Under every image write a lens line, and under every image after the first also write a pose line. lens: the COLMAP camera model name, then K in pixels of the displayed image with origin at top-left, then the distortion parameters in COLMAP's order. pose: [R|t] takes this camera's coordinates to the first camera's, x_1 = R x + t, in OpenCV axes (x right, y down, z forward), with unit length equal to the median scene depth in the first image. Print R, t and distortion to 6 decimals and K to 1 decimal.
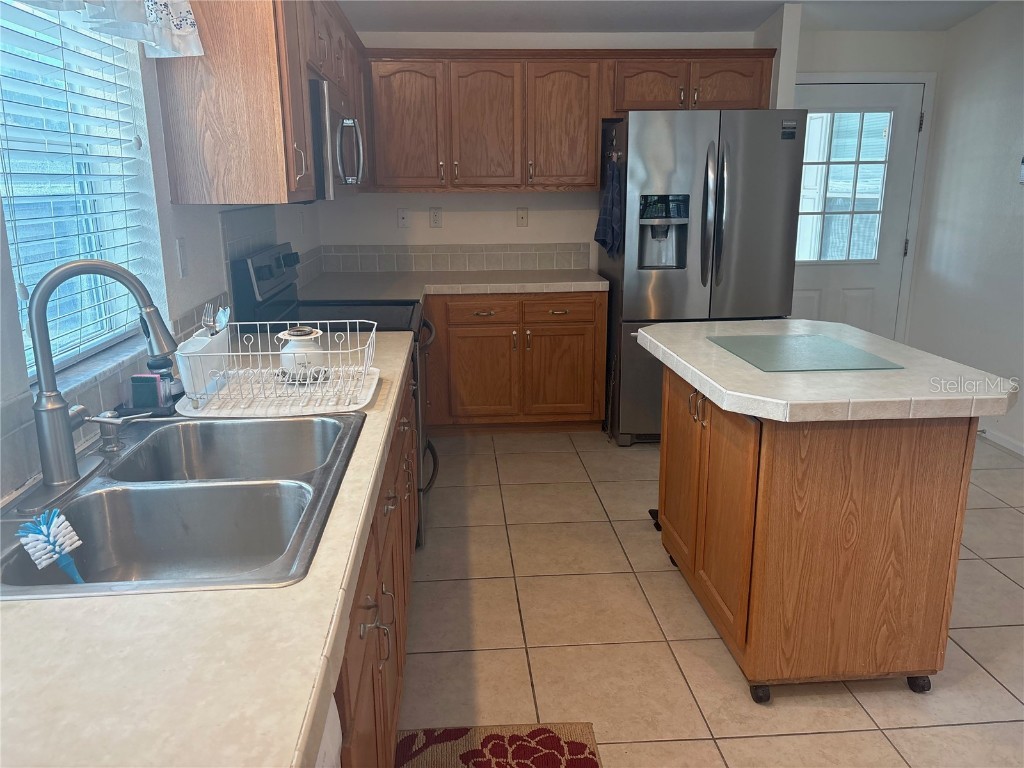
lens RADIAL K [[779.3, 0, 510.5], [0, 779.3, 383.3], [0, 0, 1]] dist [0.031233, -0.039433]
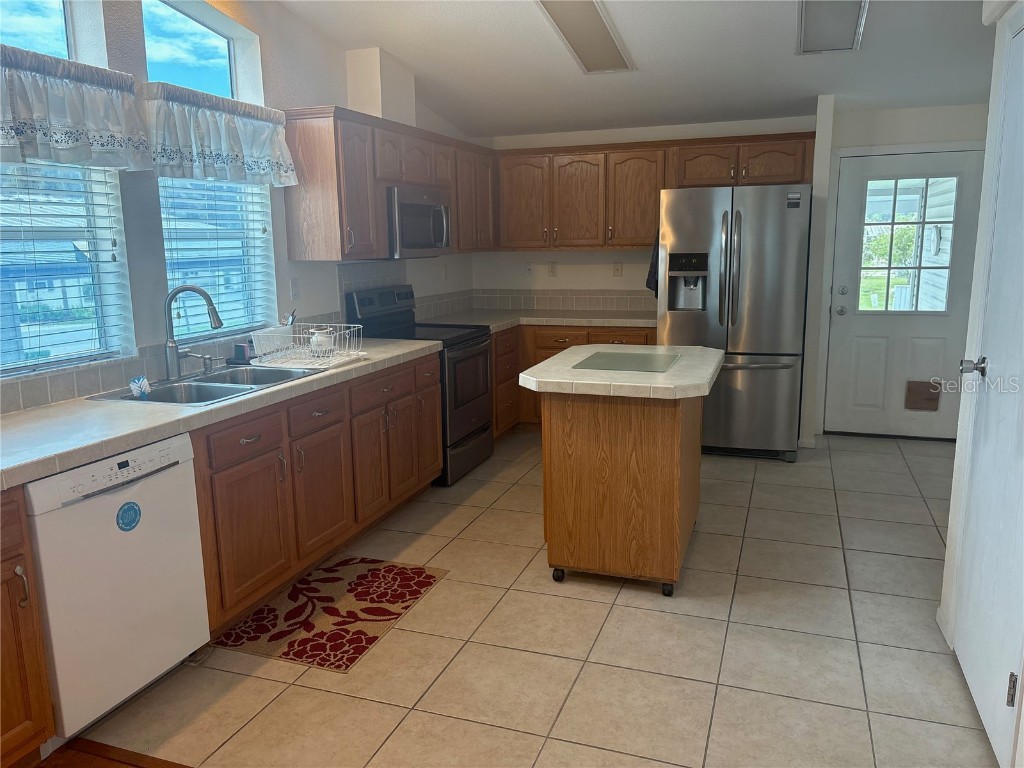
lens RADIAL K [[779.3, 0, 511.9], [0, 779.3, 386.3], [0, 0, 1]] dist [0.031233, -0.039433]
pose [[0.912014, 0.069166, -0.404286, 0.491604], [-0.092912, 0.994895, -0.039388, 0.055234], [0.399497, 0.073485, 0.913784, -0.278242]]
